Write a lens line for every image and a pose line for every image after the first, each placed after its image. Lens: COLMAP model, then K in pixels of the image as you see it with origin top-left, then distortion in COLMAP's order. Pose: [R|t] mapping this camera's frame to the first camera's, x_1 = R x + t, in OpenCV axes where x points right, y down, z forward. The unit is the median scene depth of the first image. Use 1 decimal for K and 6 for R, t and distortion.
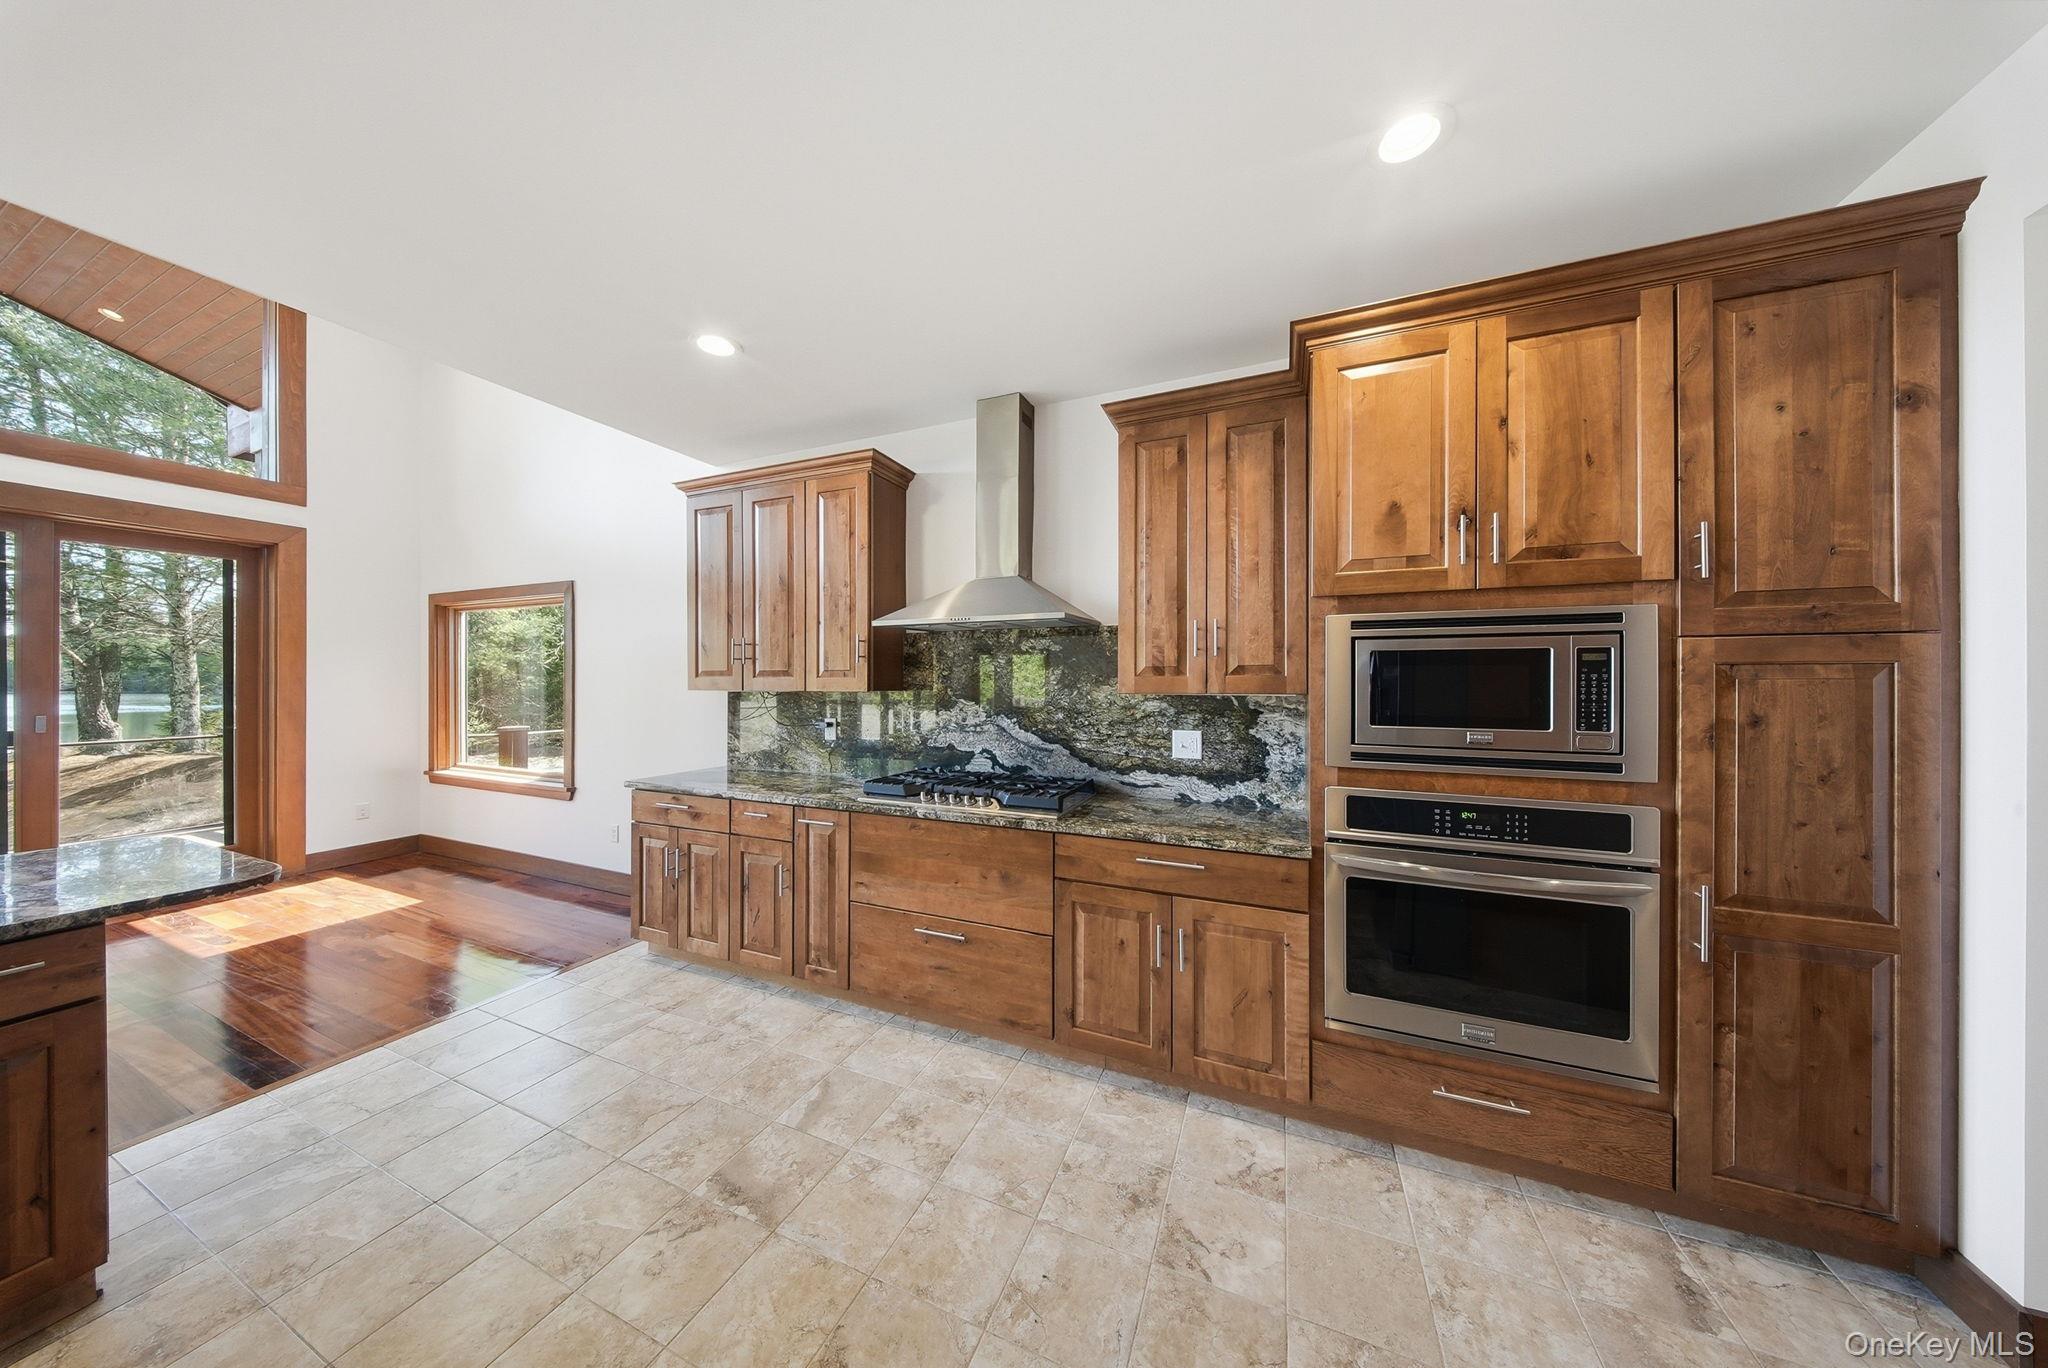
lens RADIAL K [[612.6, 0, 1003.3], [0, 612.6, 671.5], [0, 0, 1]] dist [-0.000152, -0.000047]
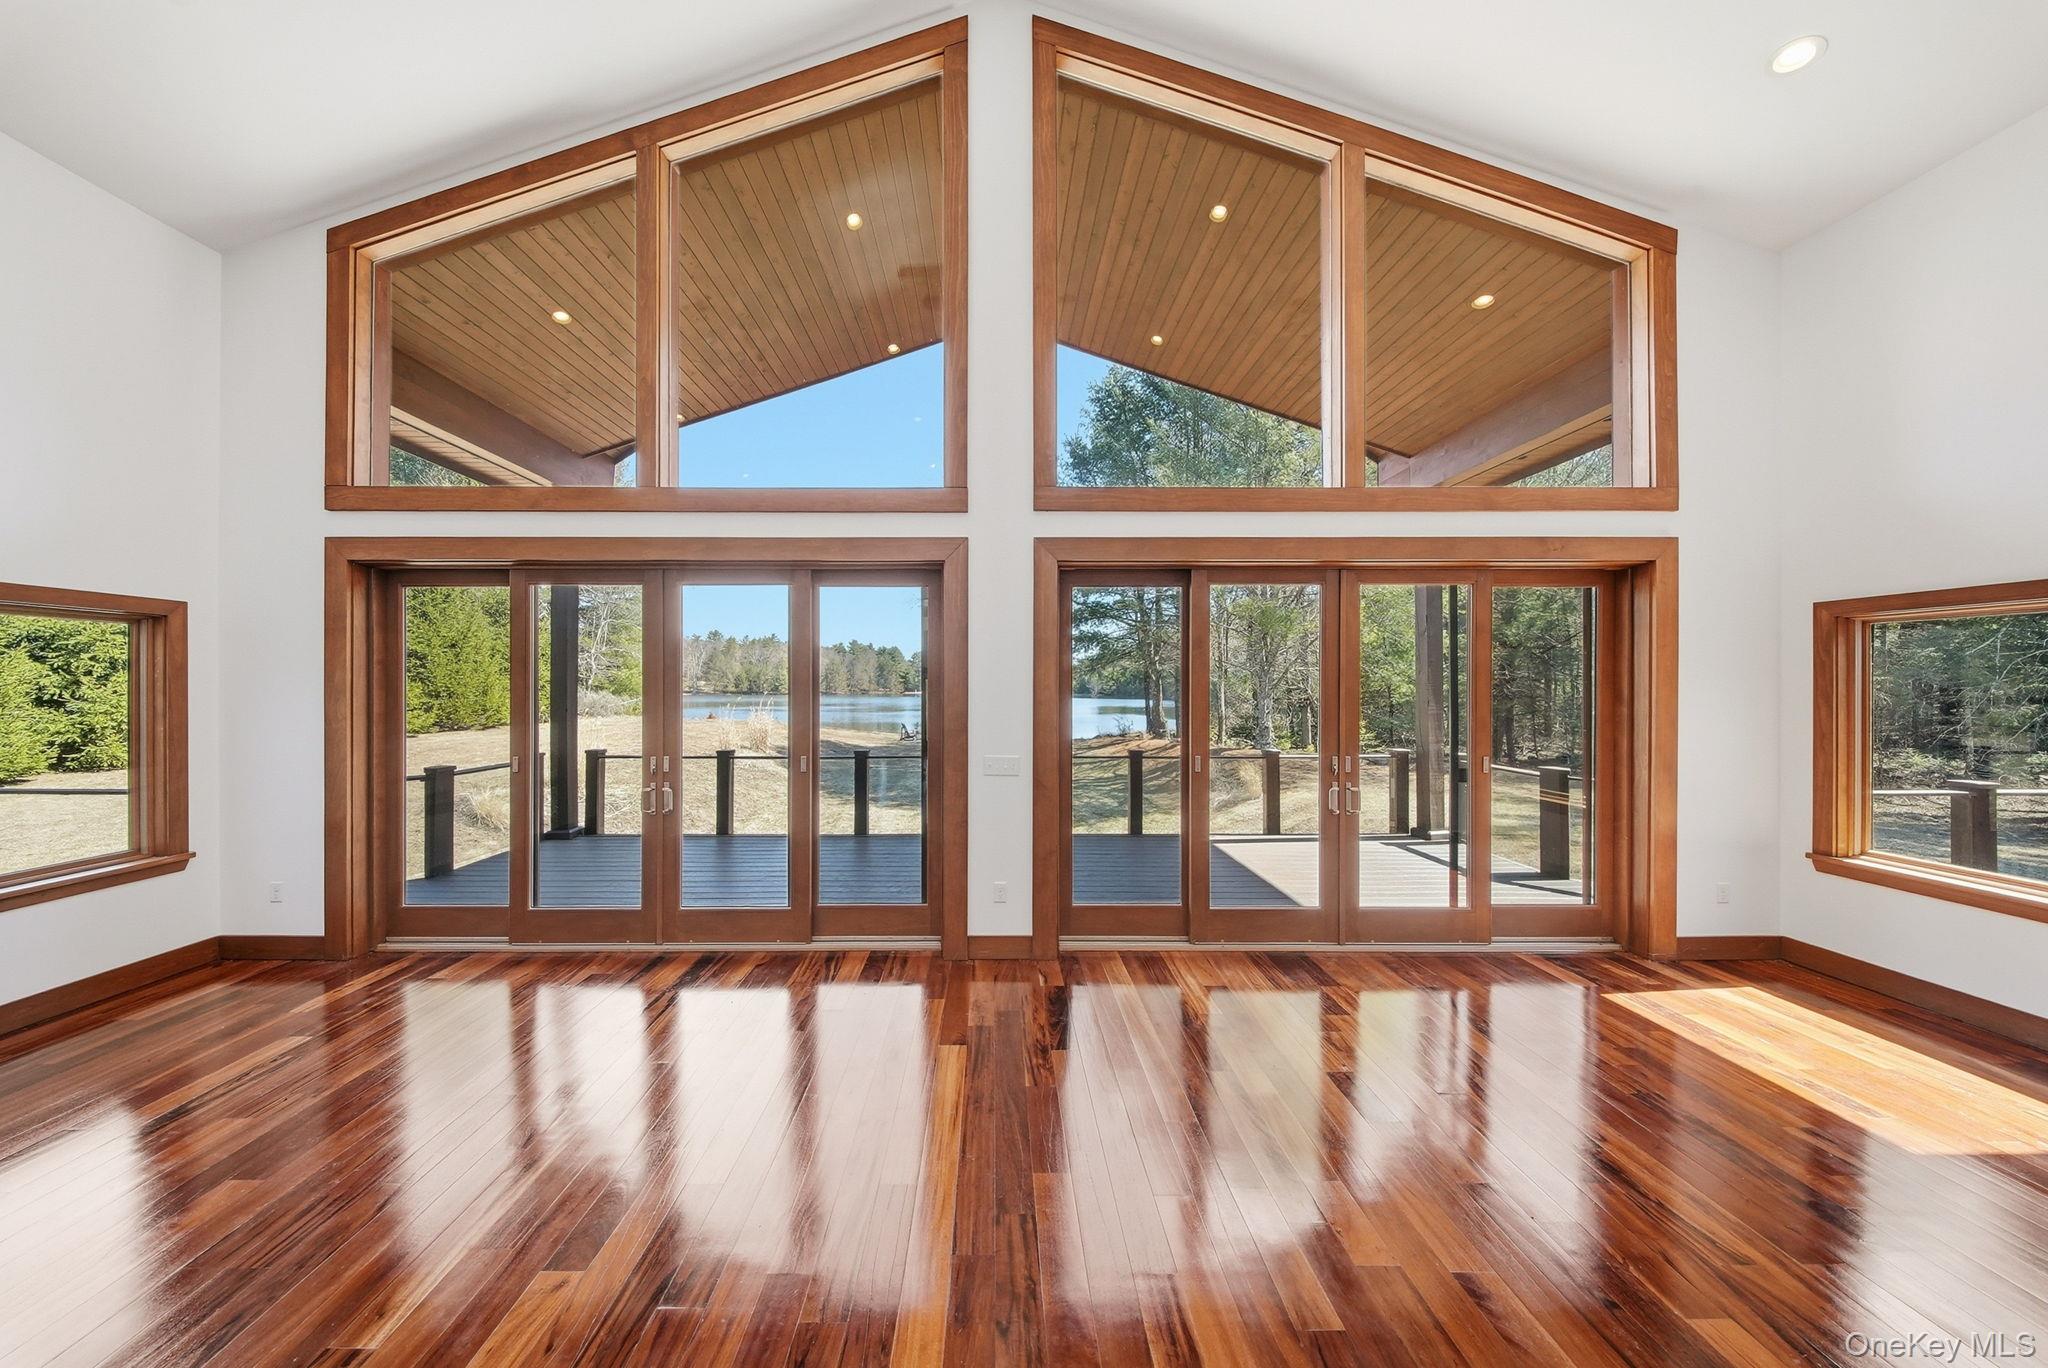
lens RADIAL K [[682.4, 0, 1024.0], [0, 682.4, 684.0], [0, 0, 1]] dist [-0.001663, -0.000159]
pose [[0.400631, -0.003302, -0.916234, -0.989469], [0.009347, 0.999956, 0.000483, -0.069970], [0.916192, -0.008758, 0.400644, -0.241147]]
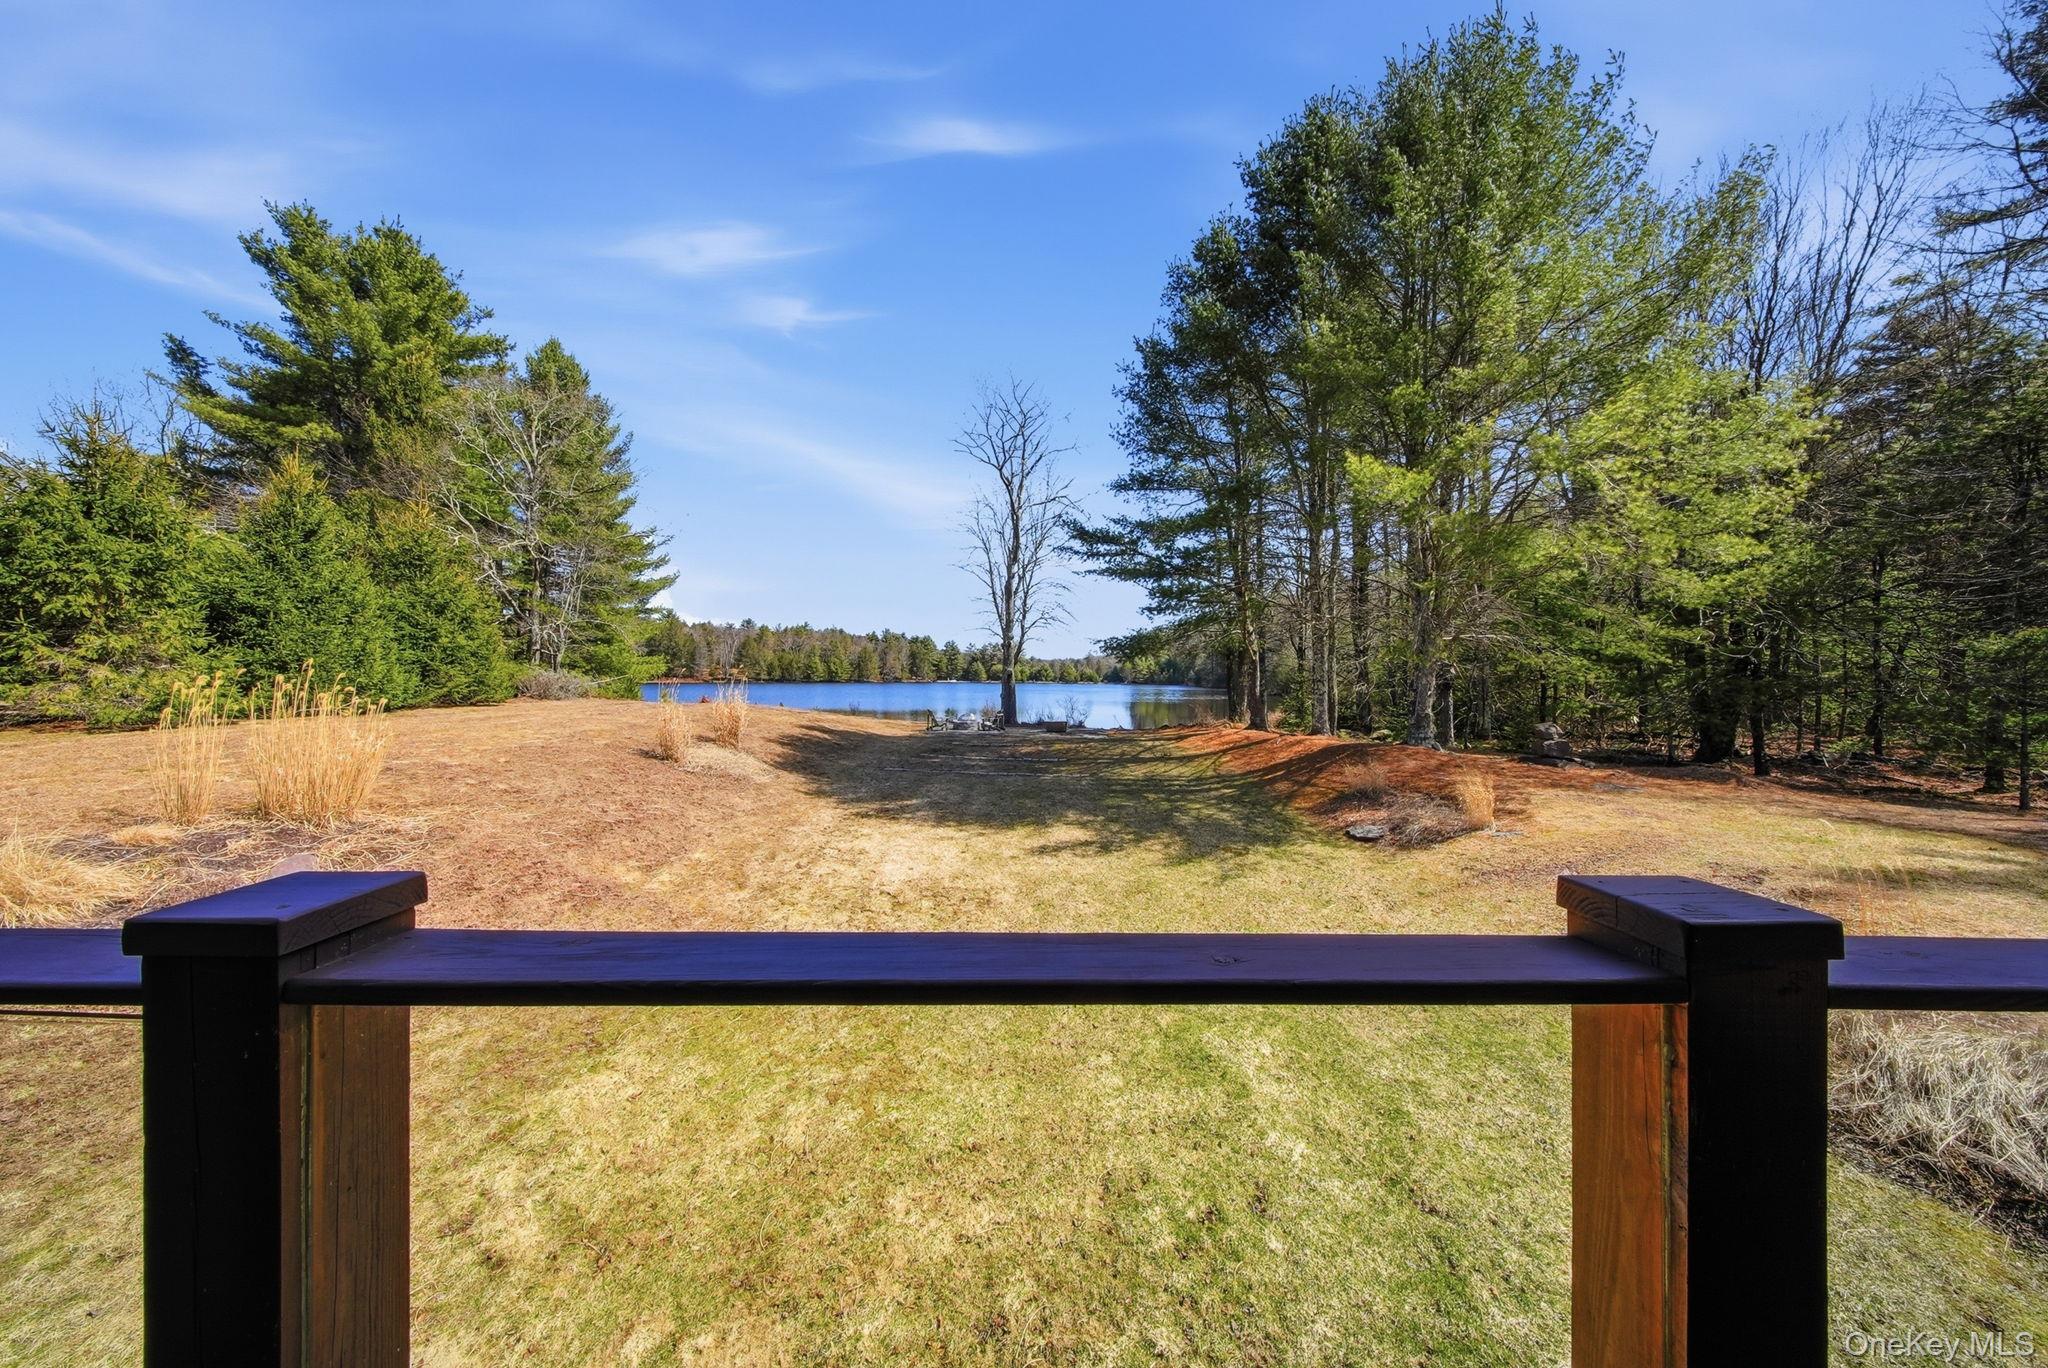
lens RADIAL K [[653.3, 0, 1047.4], [0, 653.3, 679.6], [0, 0, 1]] dist [-0.000827, -0.000080]
pose [[0.394239, 0.004646, -0.918996, -3.288243], [0.006051, 0.999952, 0.007651, 0.101317], [0.918988, -0.008577, 0.394192, 0.390841]]
